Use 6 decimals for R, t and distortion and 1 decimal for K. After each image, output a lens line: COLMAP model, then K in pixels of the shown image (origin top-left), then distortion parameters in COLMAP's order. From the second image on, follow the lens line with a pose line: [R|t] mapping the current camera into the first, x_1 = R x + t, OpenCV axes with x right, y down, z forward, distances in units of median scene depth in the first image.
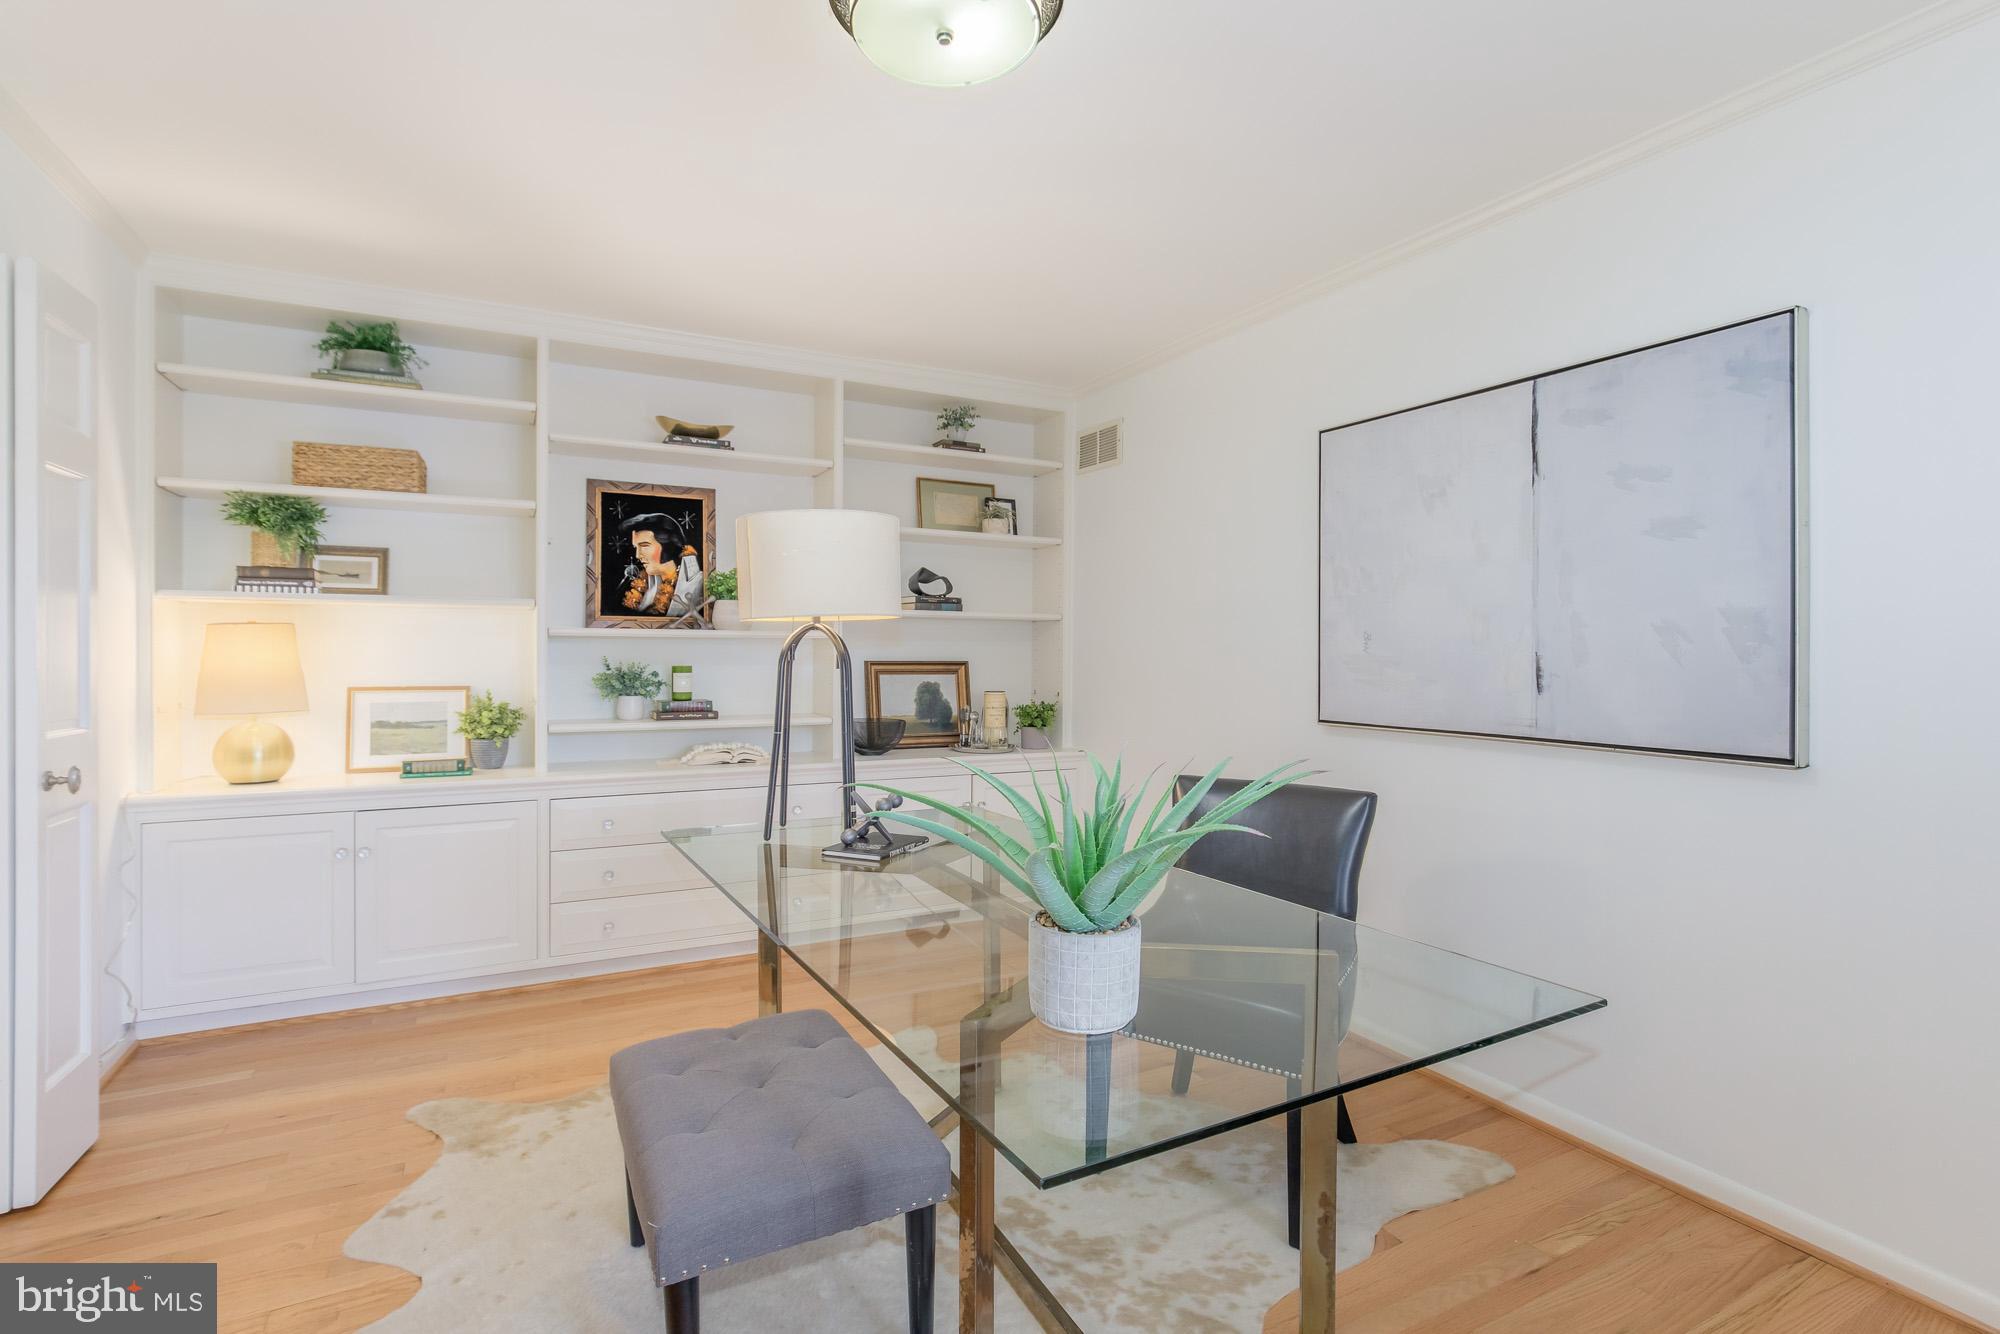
lens RADIAL K [[918.3, 0, 977.4], [0, 918.3, 645.9], [0, 0, 1]] dist [-0.015674, 0.005064]
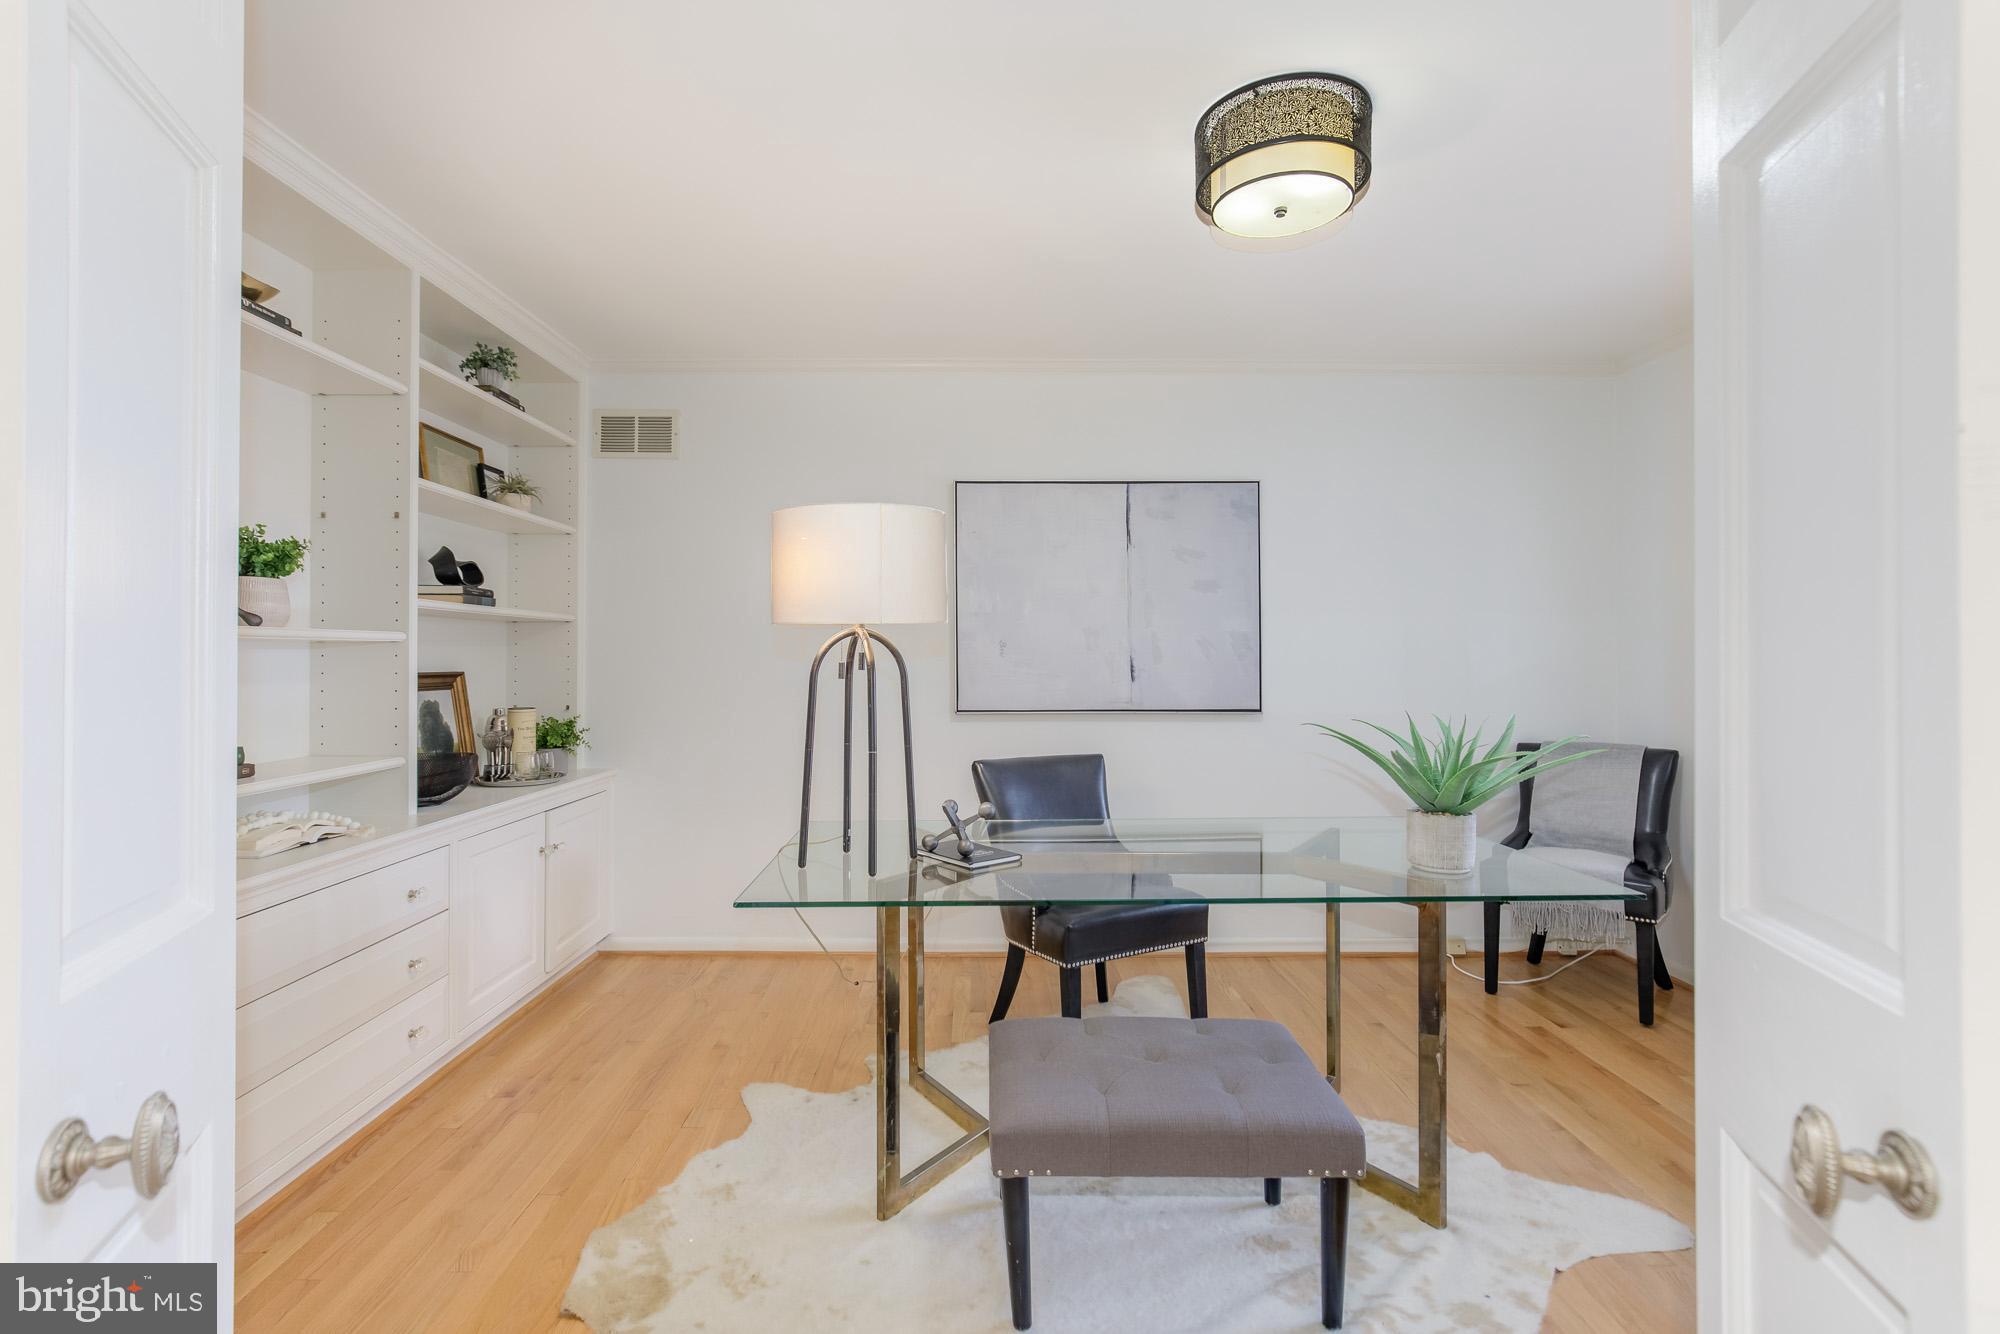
lens RADIAL K [[918.3, 0, 977.4], [0, 918.3, 645.9], [0, 0, 1]] dist [-0.015674, 0.005064]
pose [[0.463083, 0.005726, 0.886297, -0.524976], [0.000127, 0.999979, -0.006526, 0.000102], [-0.886315, 0.003134, 0.463072, 0.282019]]
